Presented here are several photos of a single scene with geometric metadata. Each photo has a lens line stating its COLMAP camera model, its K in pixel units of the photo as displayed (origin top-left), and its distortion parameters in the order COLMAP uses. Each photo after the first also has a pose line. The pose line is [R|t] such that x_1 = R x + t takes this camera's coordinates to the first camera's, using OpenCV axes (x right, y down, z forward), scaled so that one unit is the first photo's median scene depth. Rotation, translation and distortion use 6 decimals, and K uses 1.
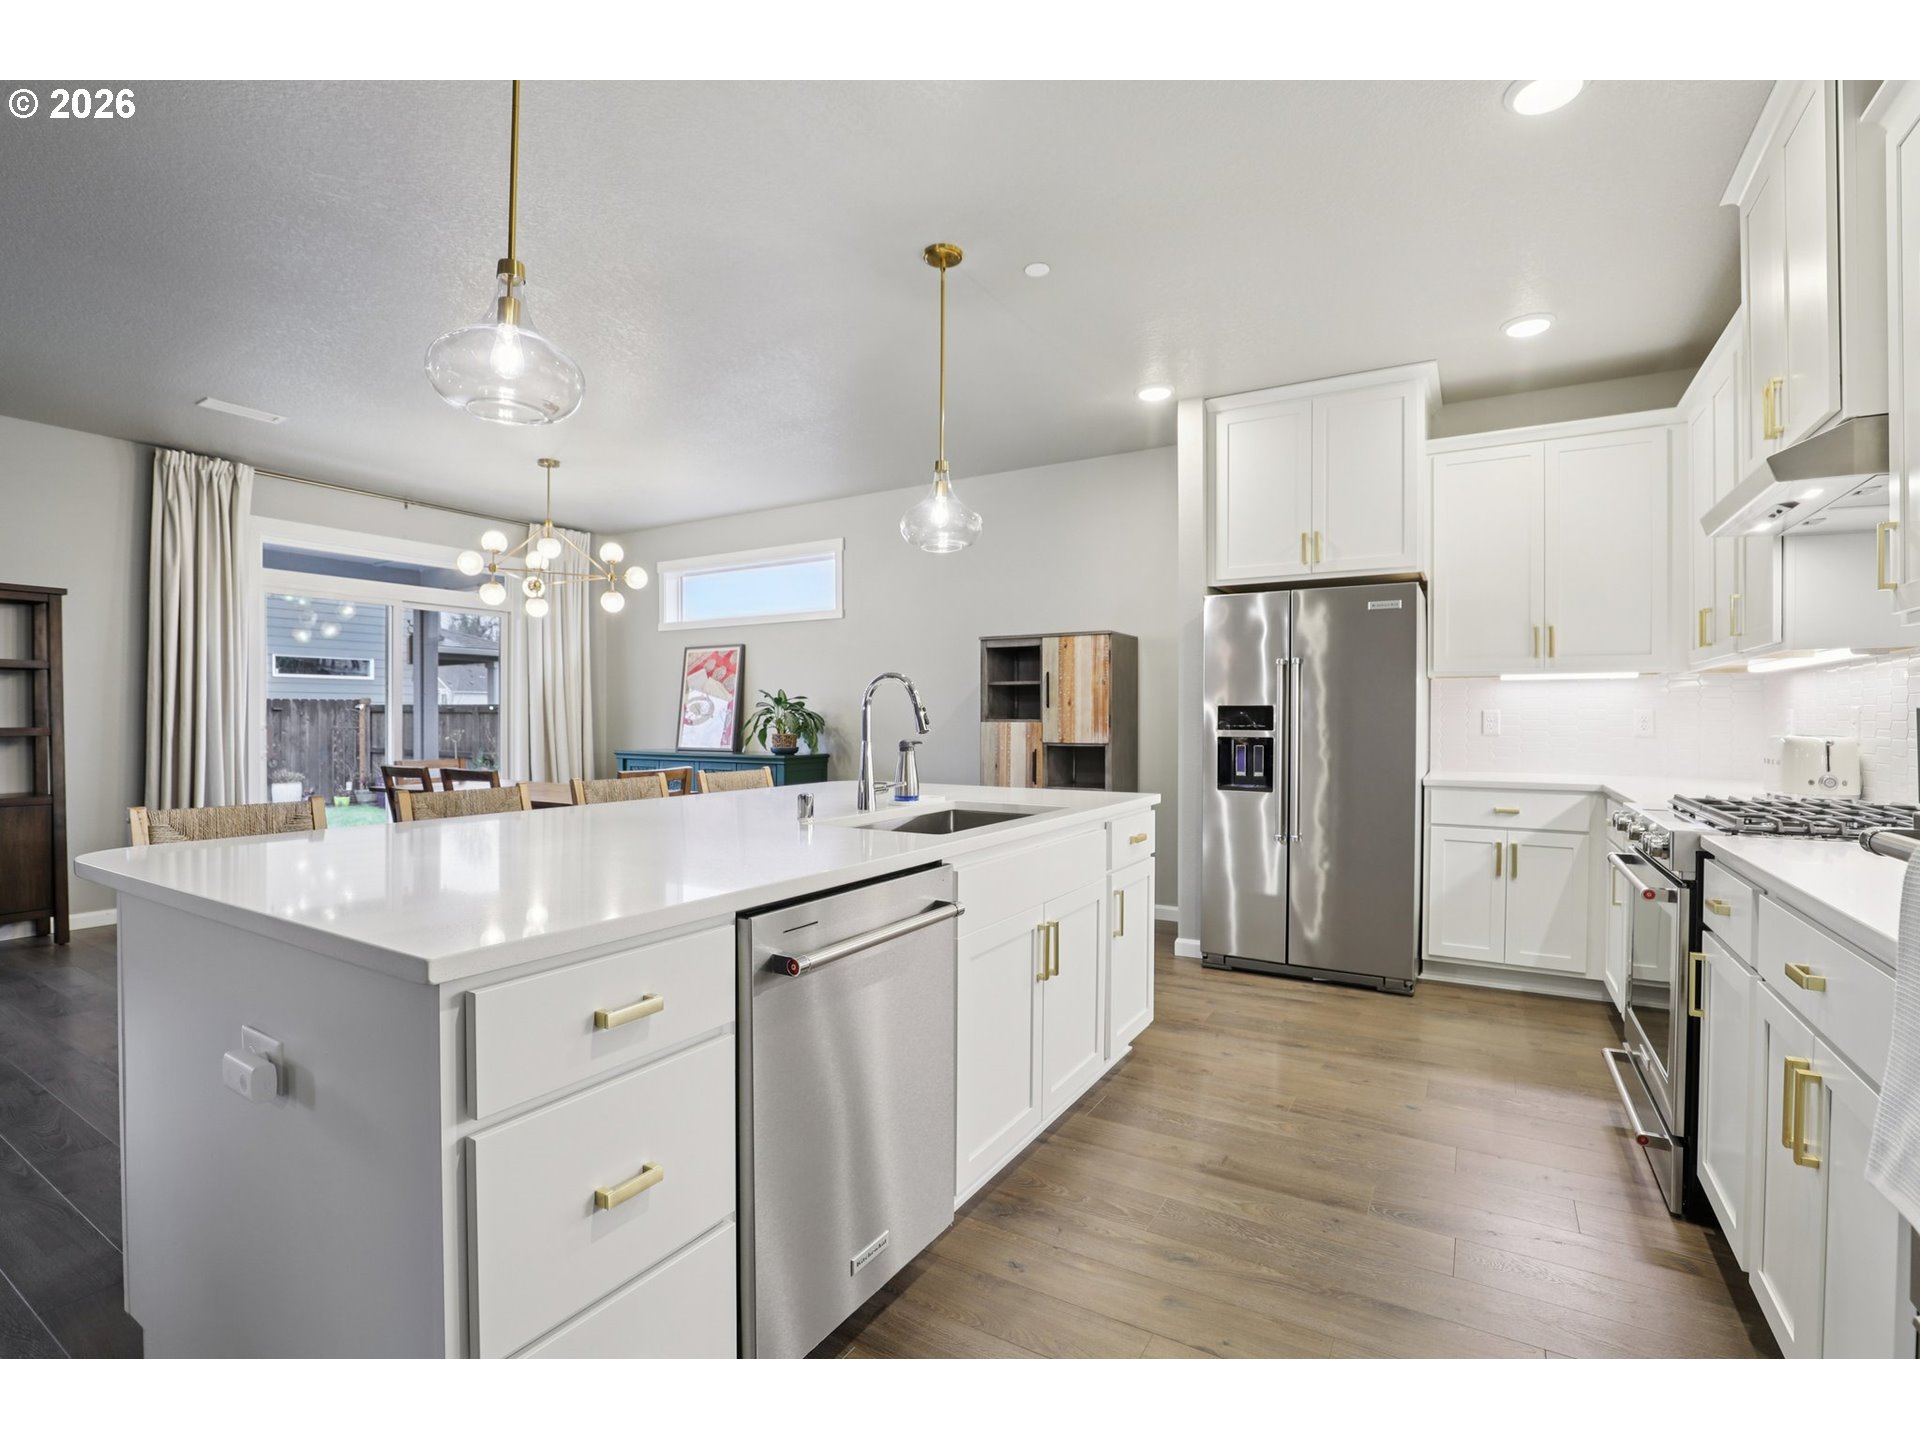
lens RADIAL K [[887.2, 0, 956.8], [0, 887.2, 722.5], [0, 0, 1]] dist [-0.017973, 0.000499]
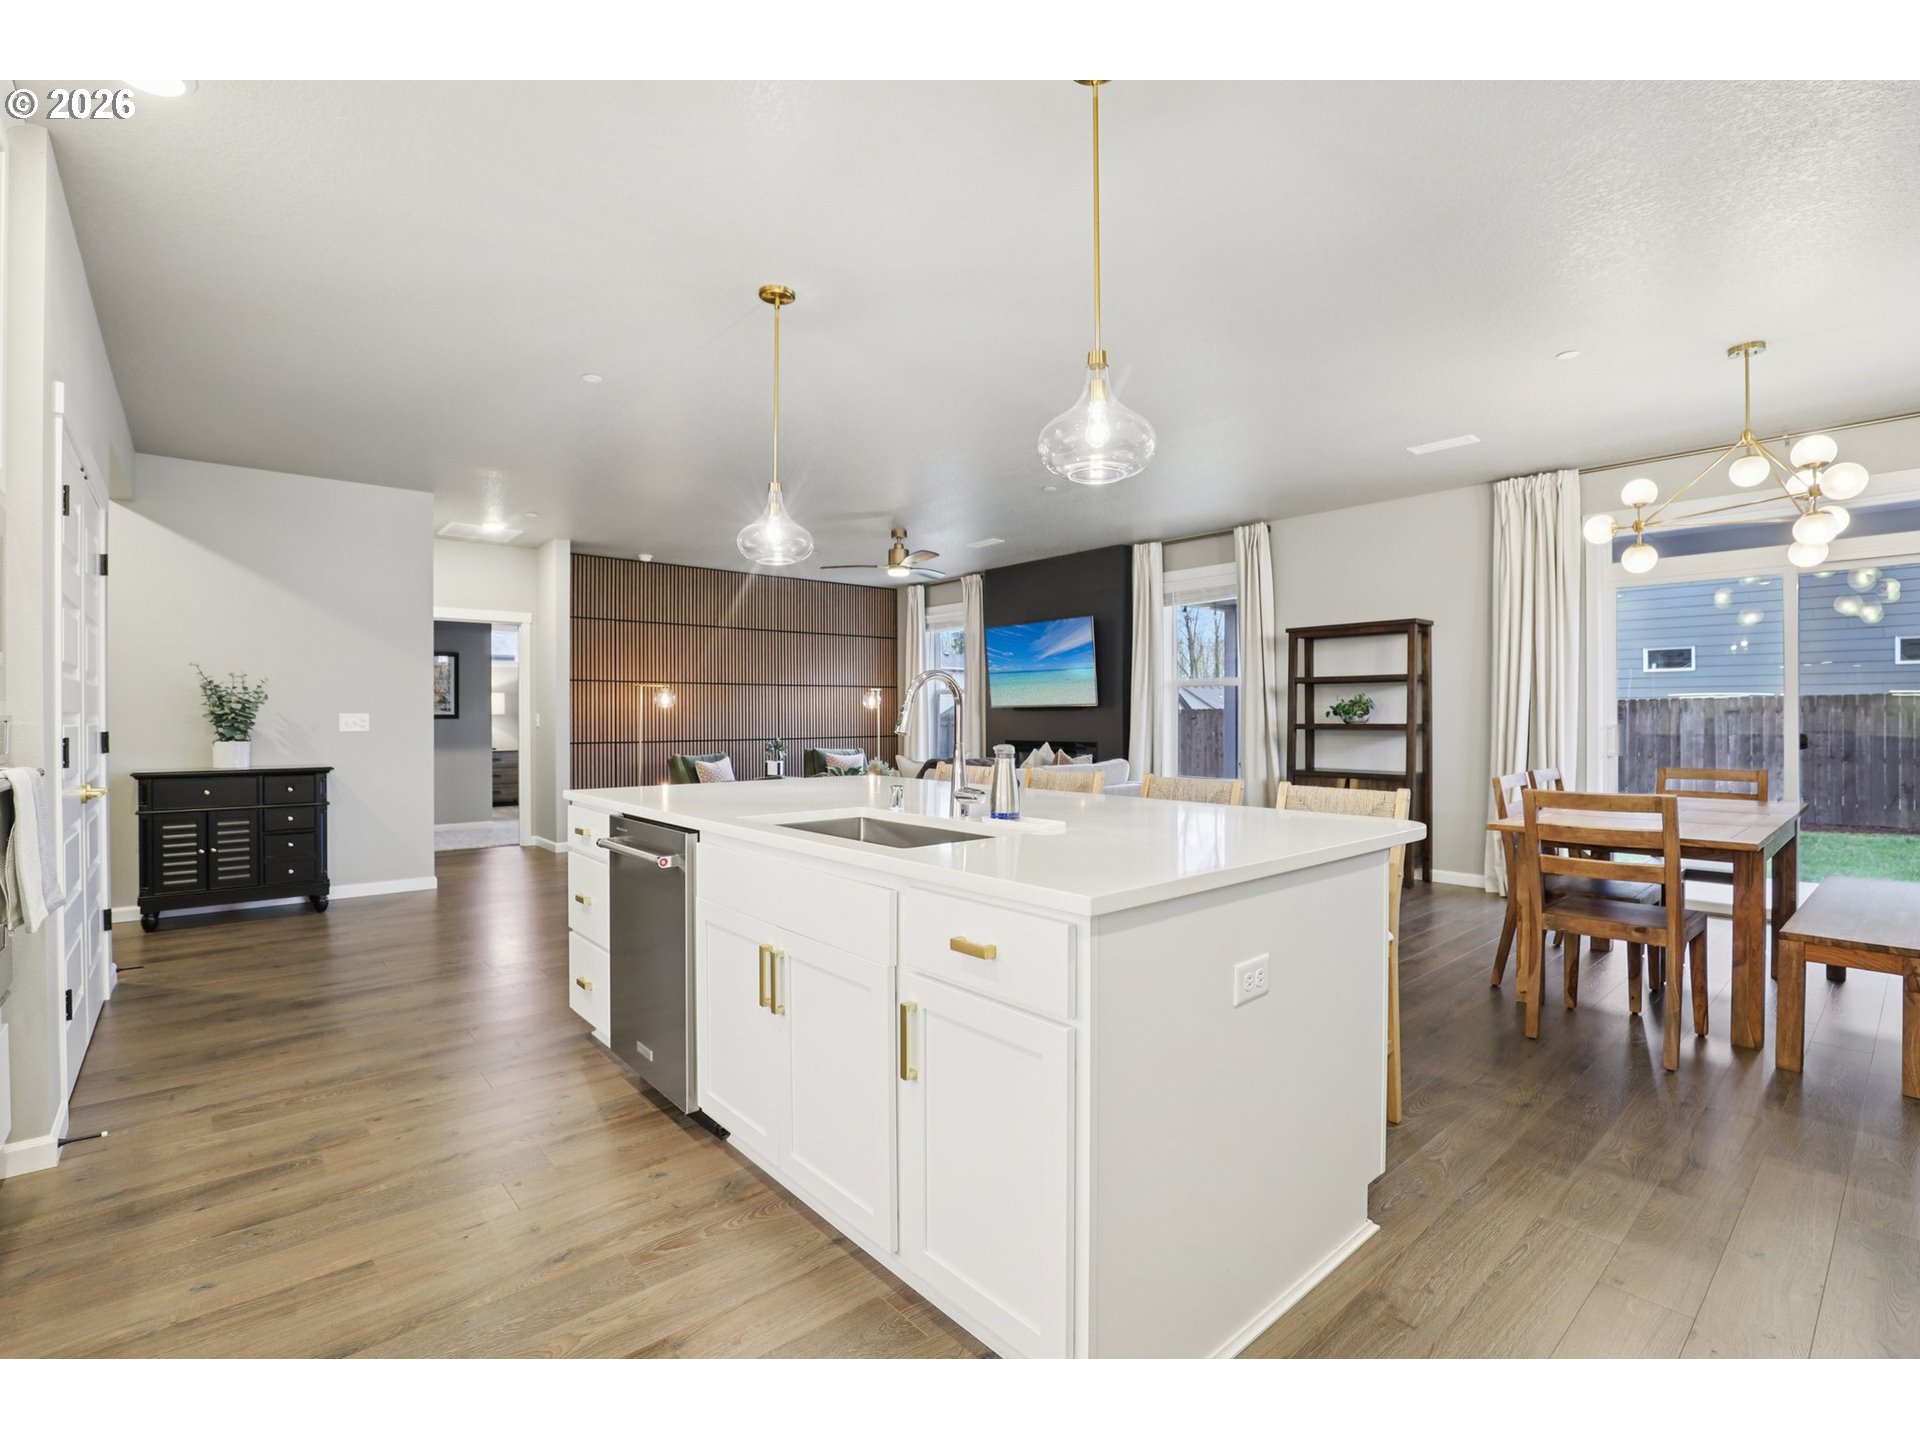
lens RADIAL K [[887.2, 0, 945.2], [0, 887.2, 714.8], [0, 0, 1]] dist [-0.017973, 0.000499]
pose [[-0.320556, -0.001069, -0.947229, 0.407123], [-0.003739, 0.999993, 0.000137, -0.004700], [0.947222, 0.003586, -0.320557, 0.661108]]
